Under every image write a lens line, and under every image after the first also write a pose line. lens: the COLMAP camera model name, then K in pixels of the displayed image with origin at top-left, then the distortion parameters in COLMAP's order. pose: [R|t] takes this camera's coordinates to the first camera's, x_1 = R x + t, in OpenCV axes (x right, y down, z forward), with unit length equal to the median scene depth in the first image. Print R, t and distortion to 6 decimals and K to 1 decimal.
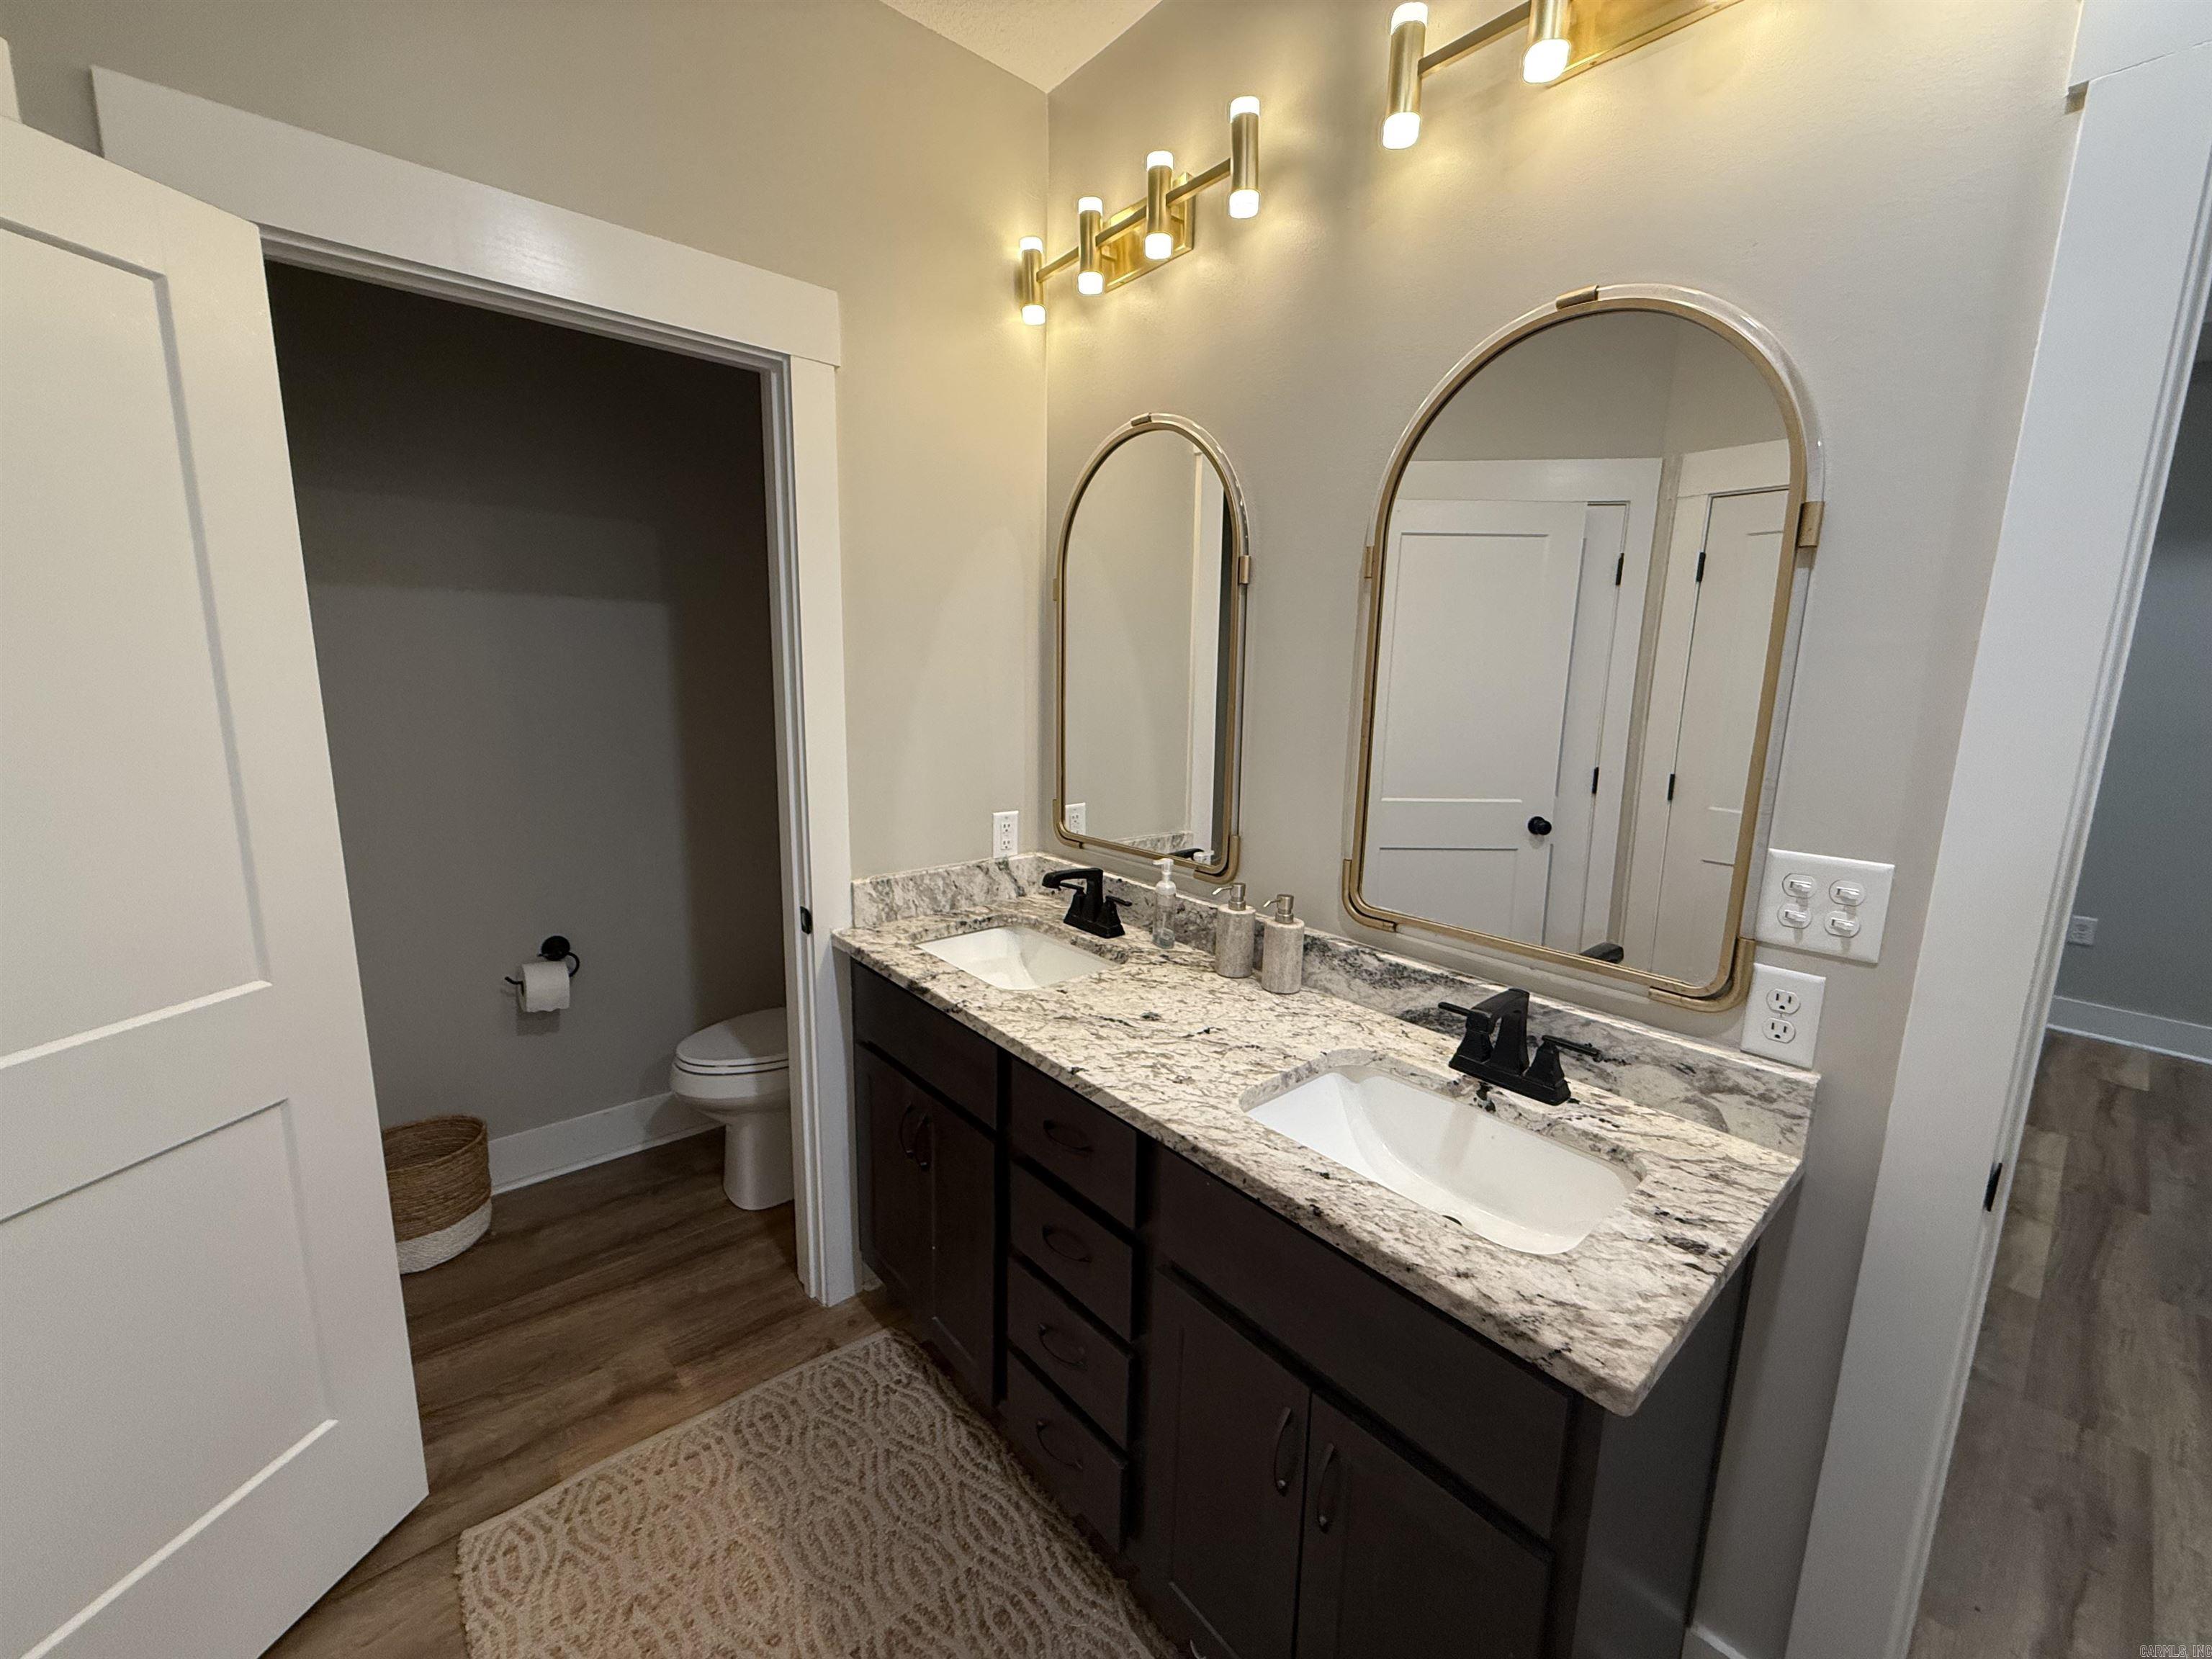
lens RADIAL K [[889.8, 0, 1103.6], [0, 889.8, 831.3], [0, 0, 1]] dist [0.012834, 0.000203]
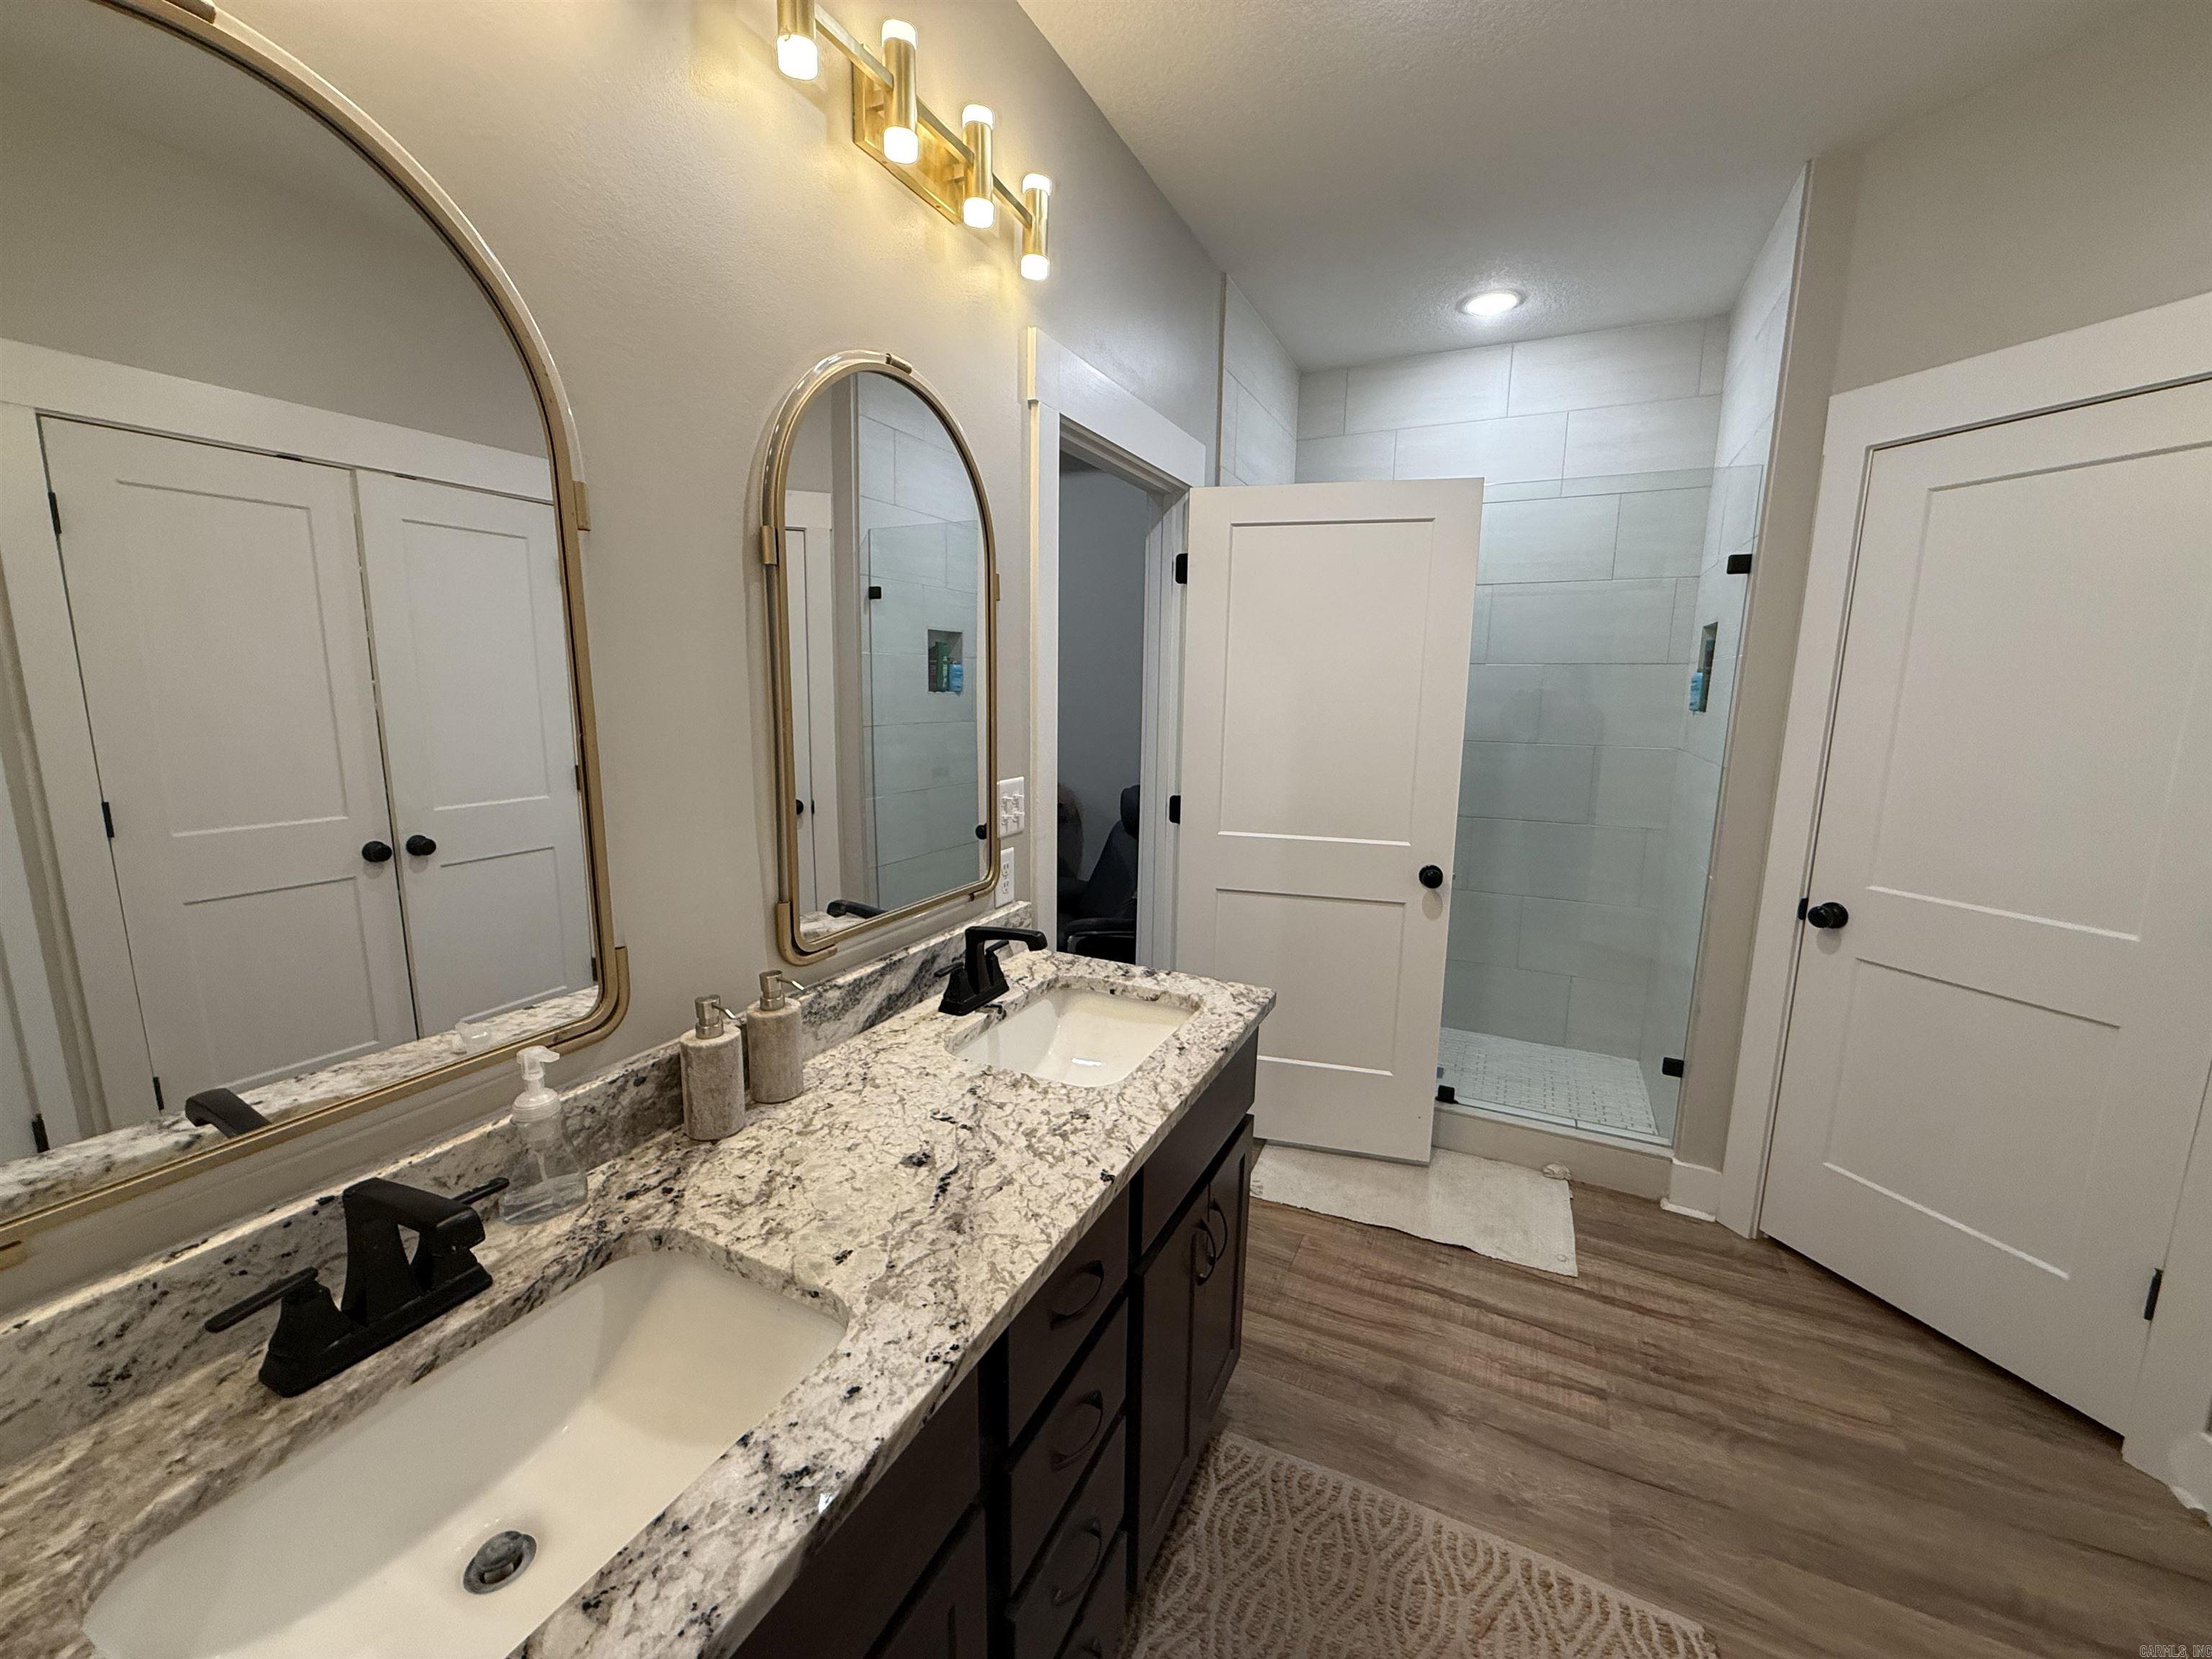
lens RADIAL K [[889.8, 0, 1102.4], [0, 889.8, 826.4], [0, 0, 1]] dist [0.012834, 0.000203]
pose [[-0.398734, -0.173941, 0.900420, -0.675006], [0.146141, 0.957249, 0.249635, -0.231555], [-0.905347, 0.231126, -0.356268, 1.169477]]
